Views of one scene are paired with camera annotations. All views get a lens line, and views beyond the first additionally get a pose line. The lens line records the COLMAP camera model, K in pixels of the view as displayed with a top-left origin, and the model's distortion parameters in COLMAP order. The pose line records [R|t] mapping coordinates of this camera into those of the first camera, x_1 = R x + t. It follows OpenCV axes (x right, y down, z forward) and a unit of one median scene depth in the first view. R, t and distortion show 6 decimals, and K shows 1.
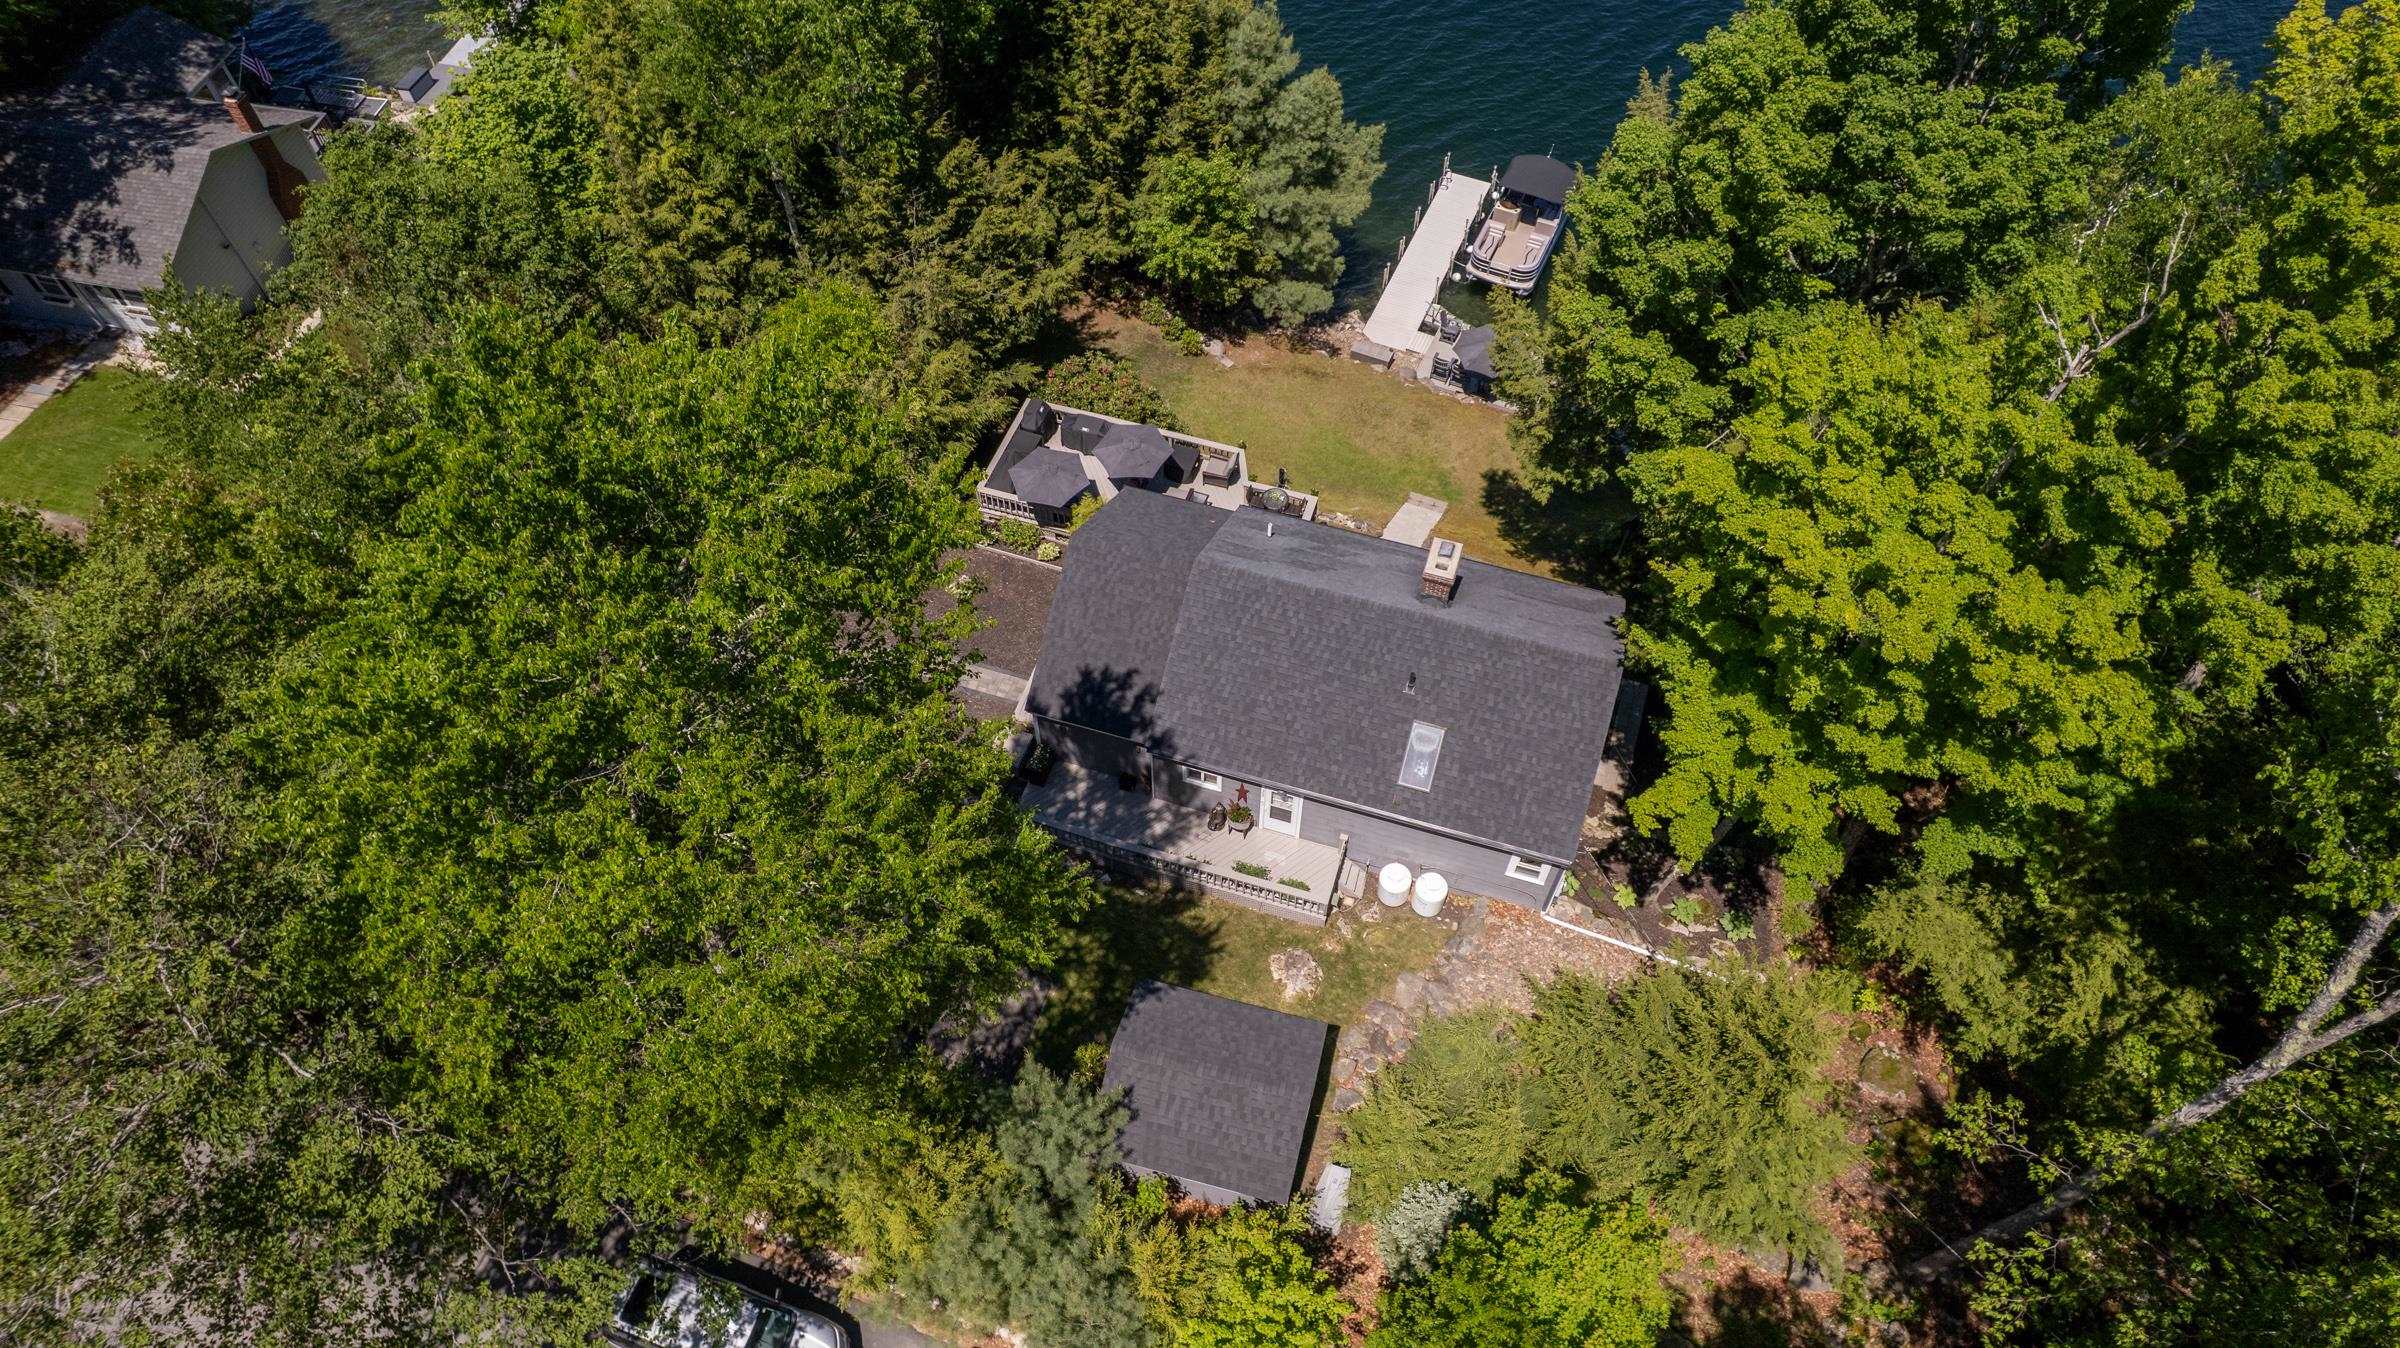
lens RADIAL K [[1554.1, 0, 1200.0], [0, 1554.1, 674.0], [0, 0, 1]] dist [-0.085044, 0.073240]
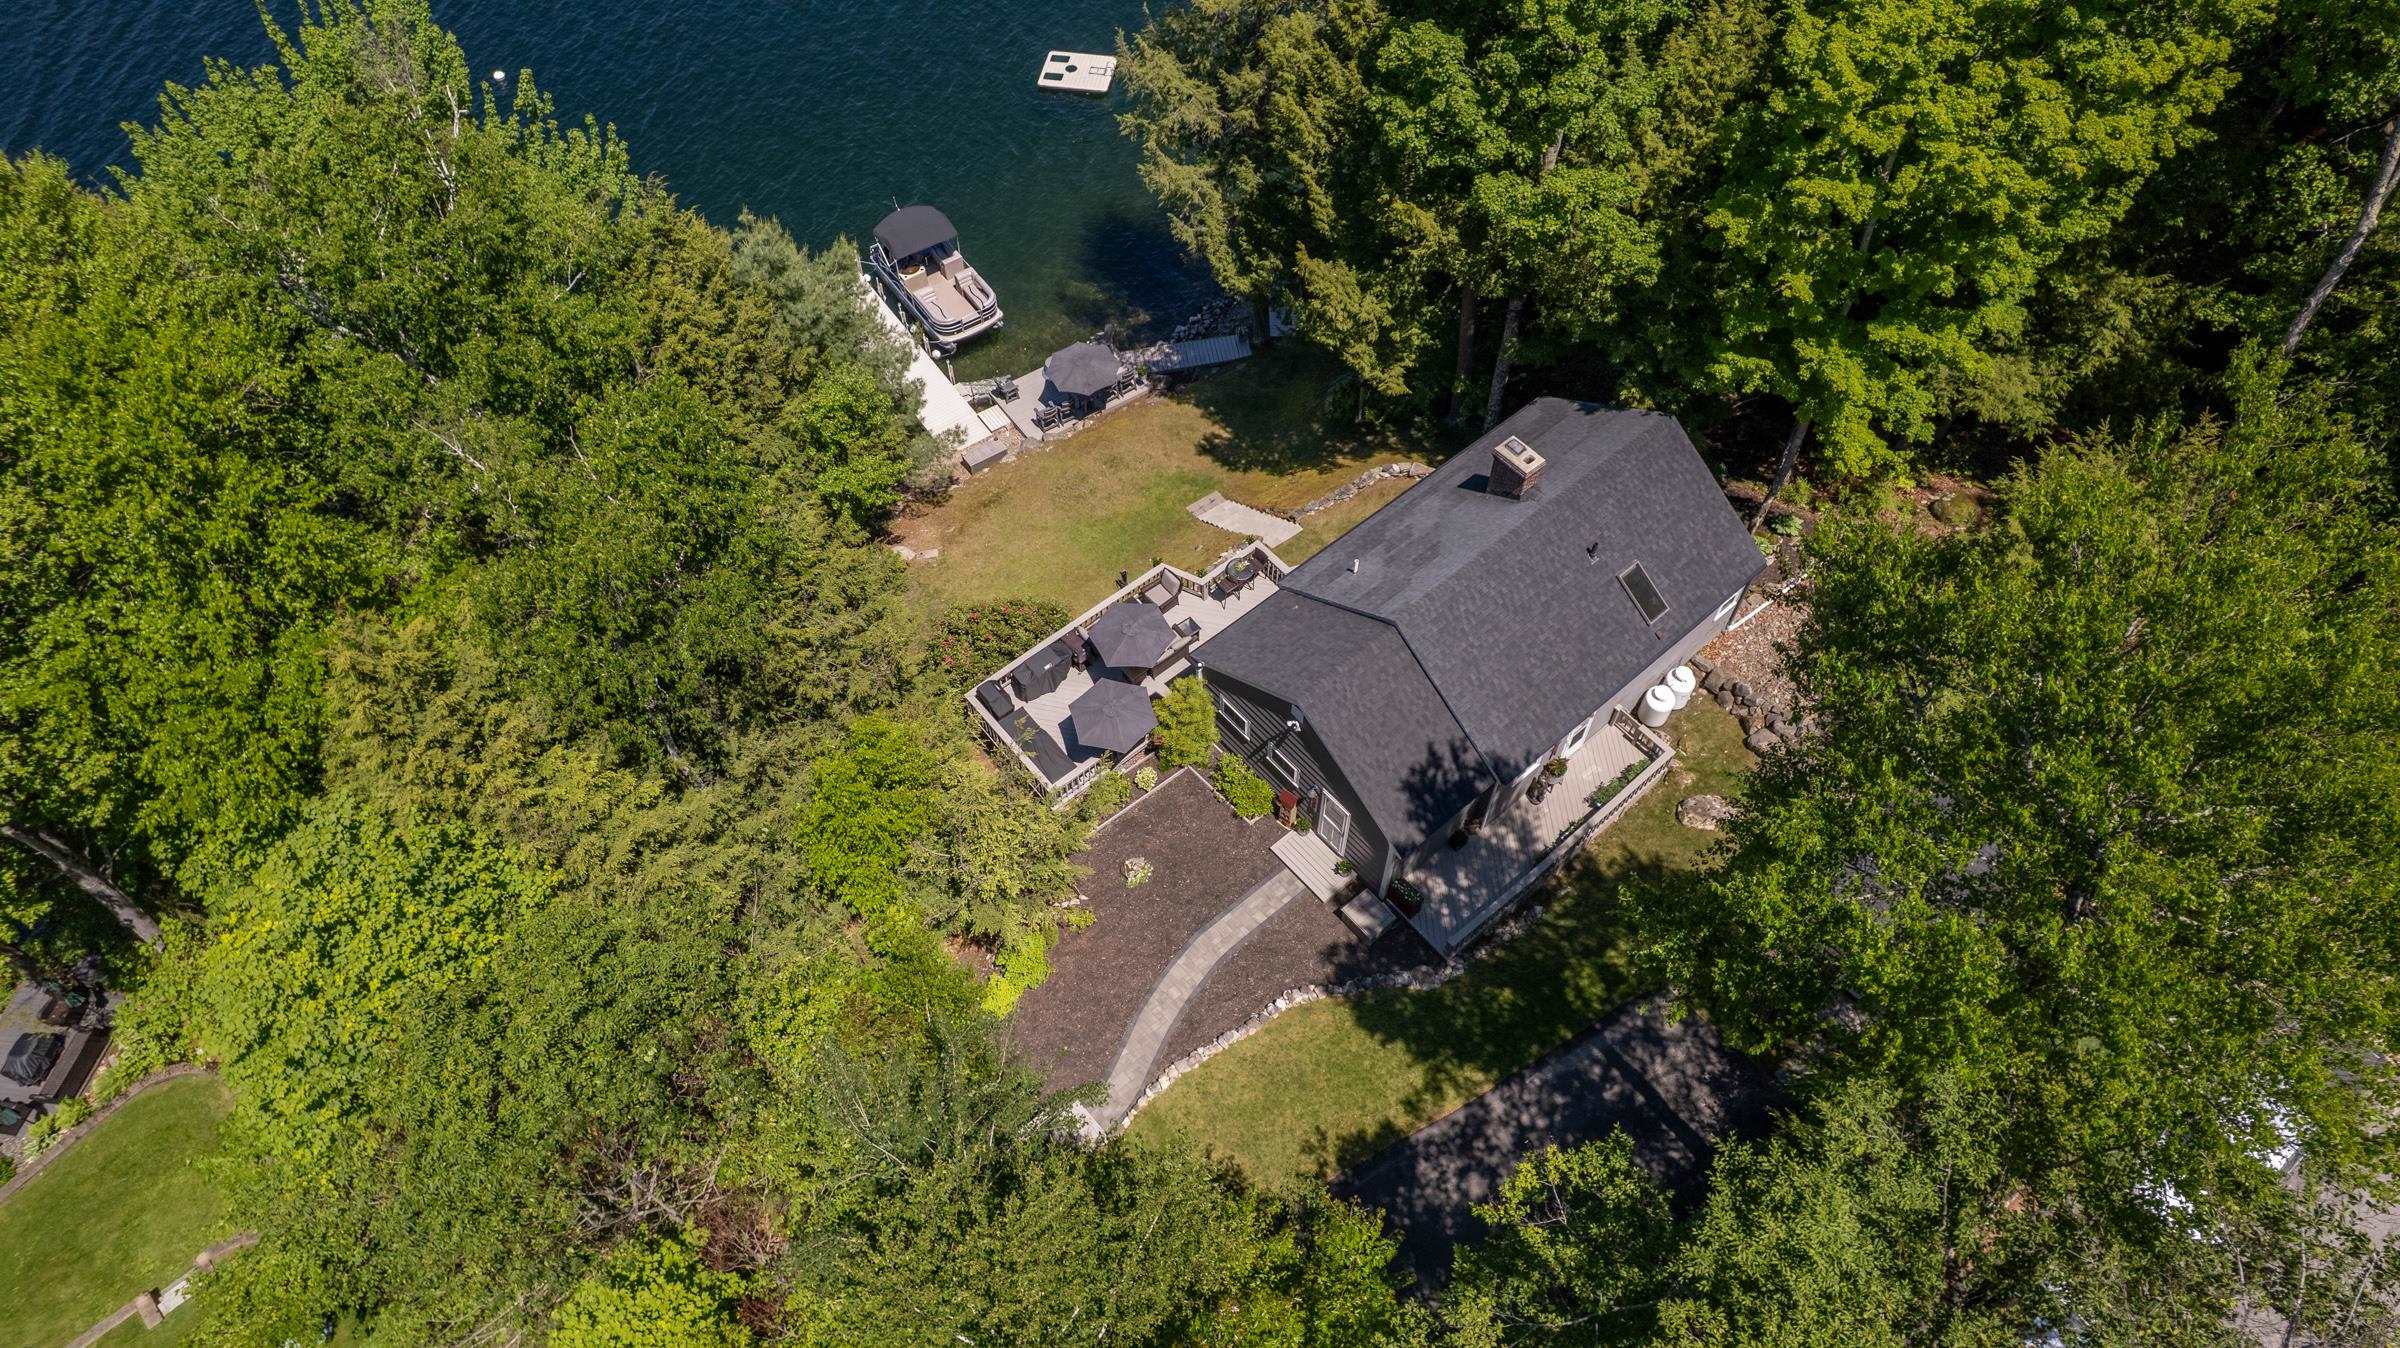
lens RADIAL K [[1554.1, 0, 1200.0], [0, 1554.1, 674.0], [0, 0, 1]] dist [-0.085044, 0.073240]
pose [[0.512243, -0.697247, 0.501451, -0.403451], [0.700049, 0.677214, 0.226522, -0.246504], [-0.497532, 0.235006, 0.835006, 0.177963]]
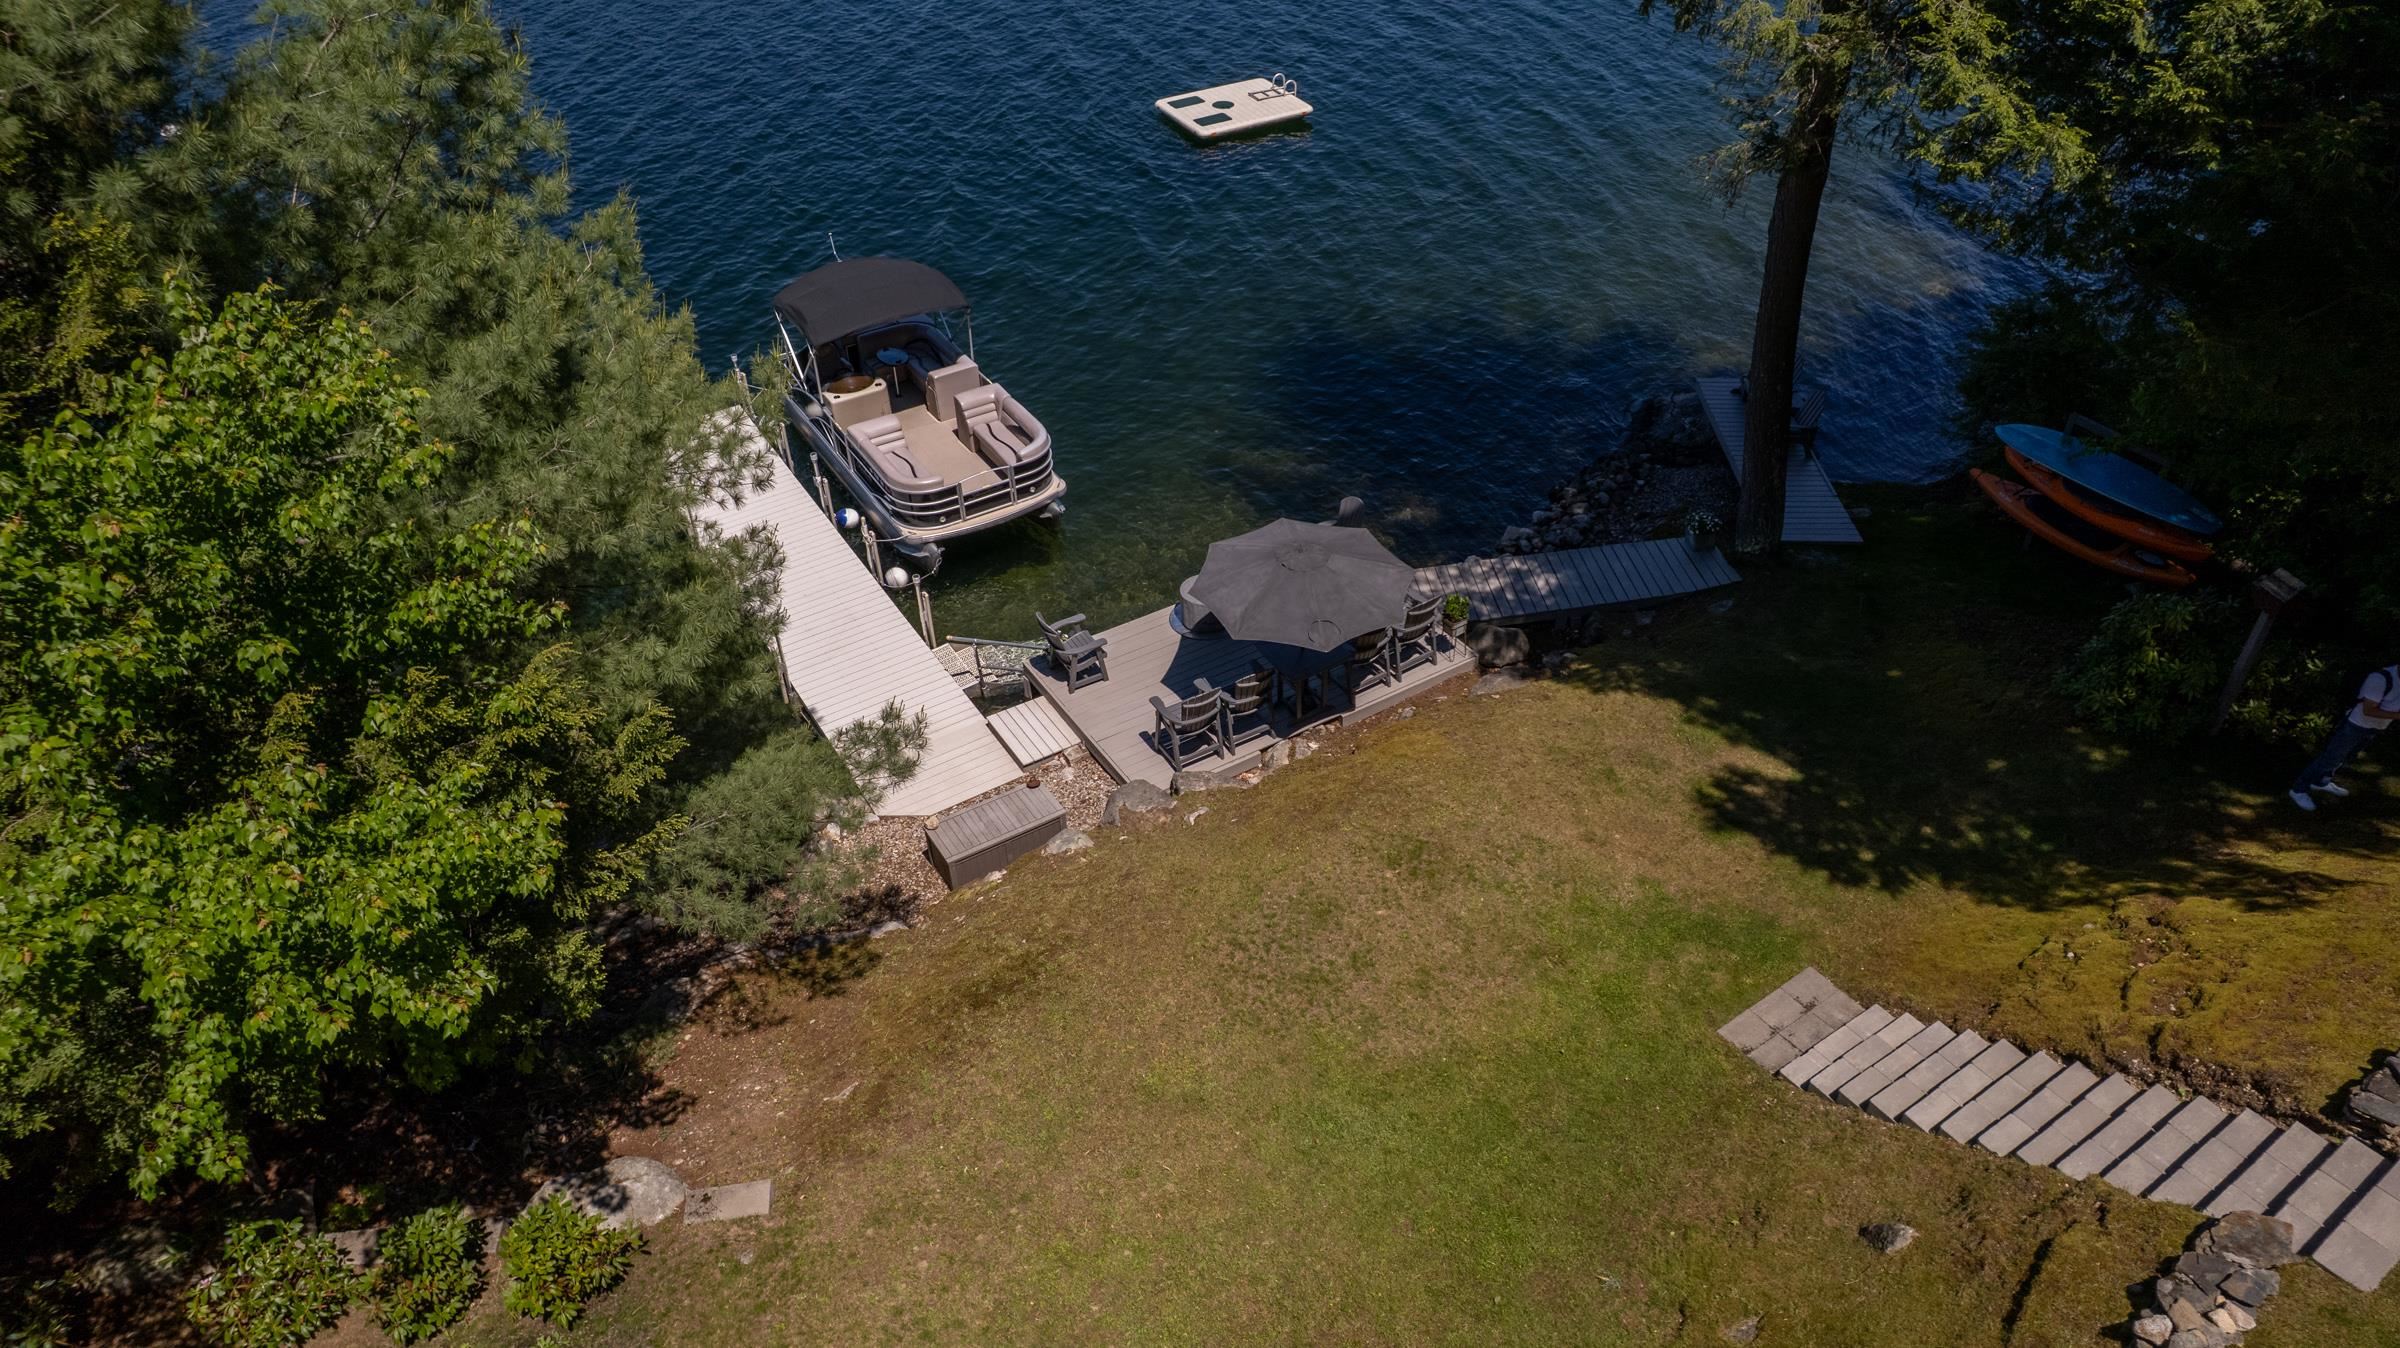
lens RADIAL K [[1554.1, 0, 1200.0], [0, 1554.1, 674.0], [0, 0, 1]] dist [-0.085044, 0.073240]
pose [[0.545355, -0.529961, 0.649407, -0.051408], [0.689850, 0.723863, 0.011403, -0.211714], [-0.476125, 0.441774, 0.760356, 0.756342]]
